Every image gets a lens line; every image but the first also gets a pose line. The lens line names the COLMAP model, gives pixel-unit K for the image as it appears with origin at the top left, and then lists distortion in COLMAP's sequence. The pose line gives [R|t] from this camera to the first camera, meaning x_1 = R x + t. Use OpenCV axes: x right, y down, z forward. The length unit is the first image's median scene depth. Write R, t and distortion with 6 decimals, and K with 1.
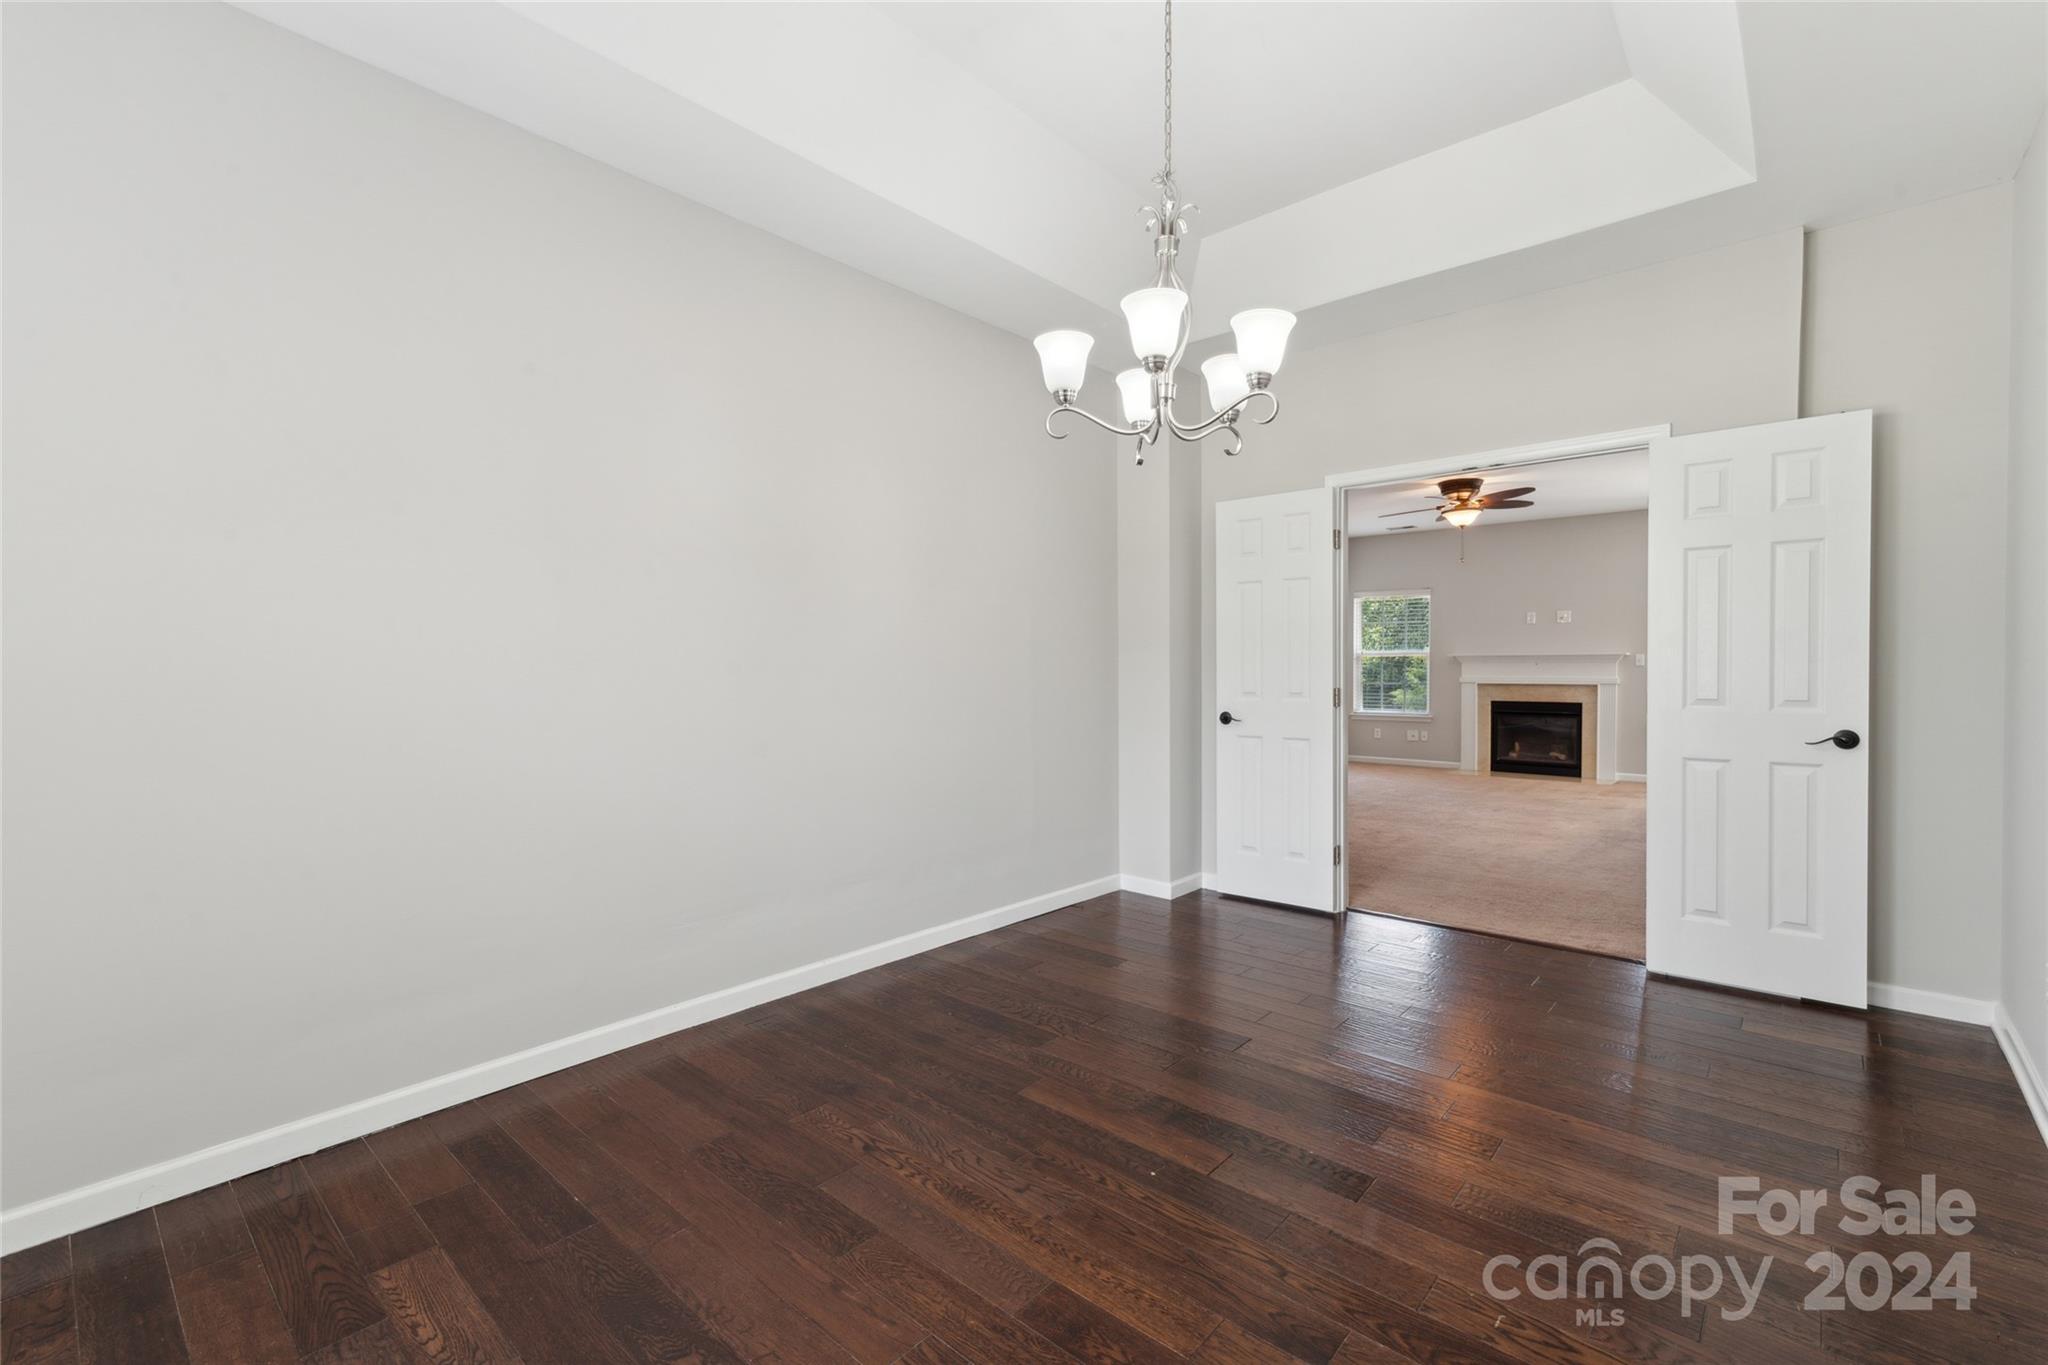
lens RADIAL K [[884.7, 0, 1026.0], [0, 884.7, 678.8], [0, 0, 1]] dist [0.000464, 0.000040]
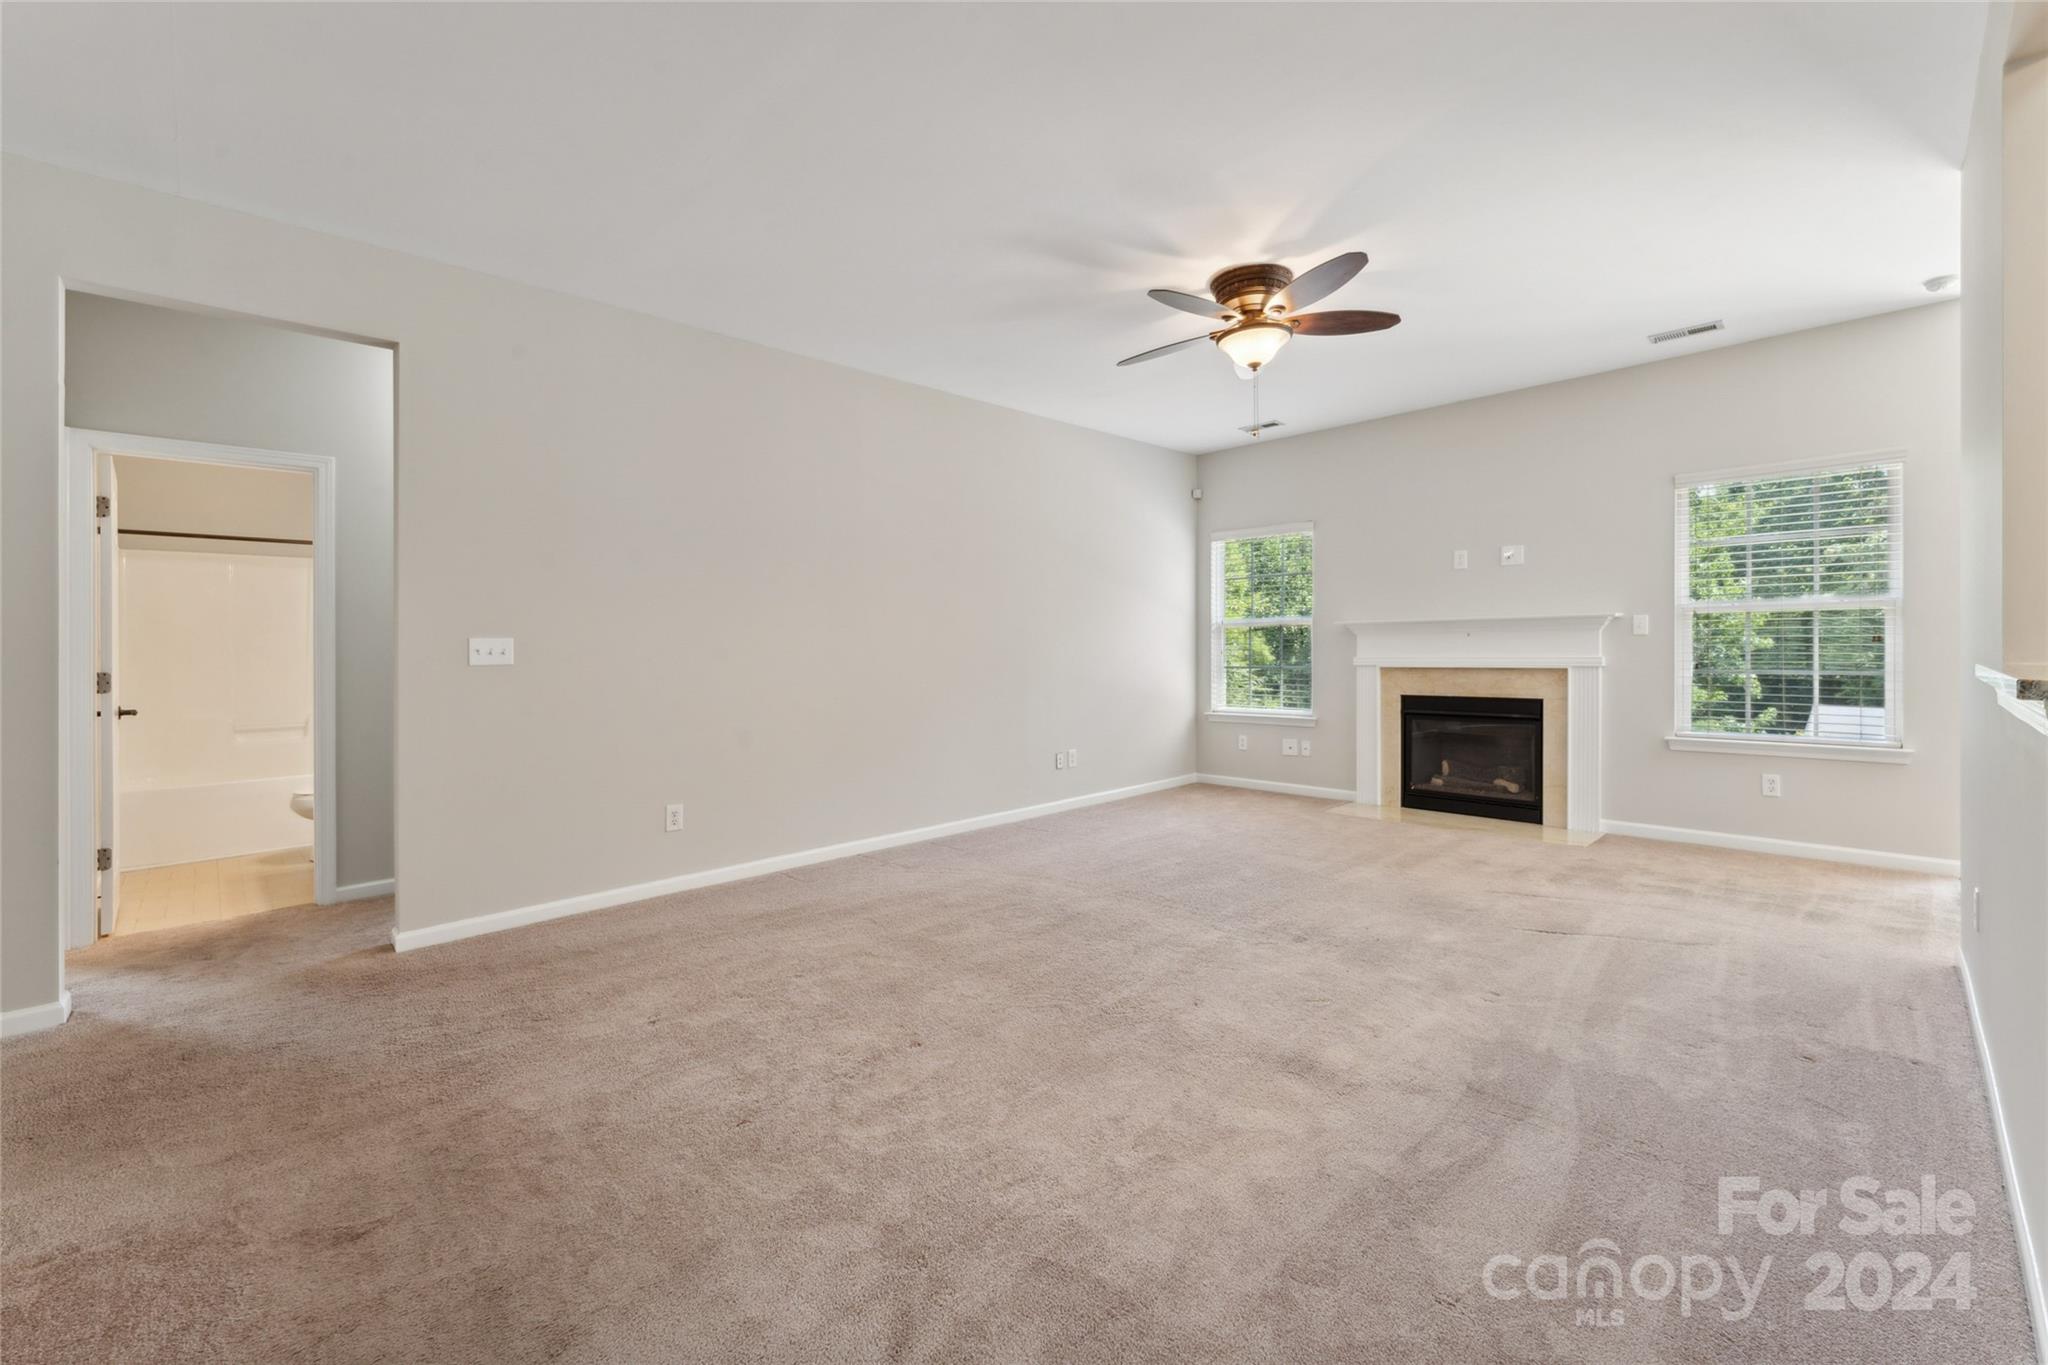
lens RADIAL K [[839.3, 0, 1025.6], [0, 839.3, 663.3], [0, 0, 1]] dist [0.002848, 0.000397]
pose [[0.996641, -0.001494, -0.081882, 0.317823], [0.000981, 0.999980, -0.006309, 0.006330], [0.081890, 0.006208, 0.996622, 0.395296]]
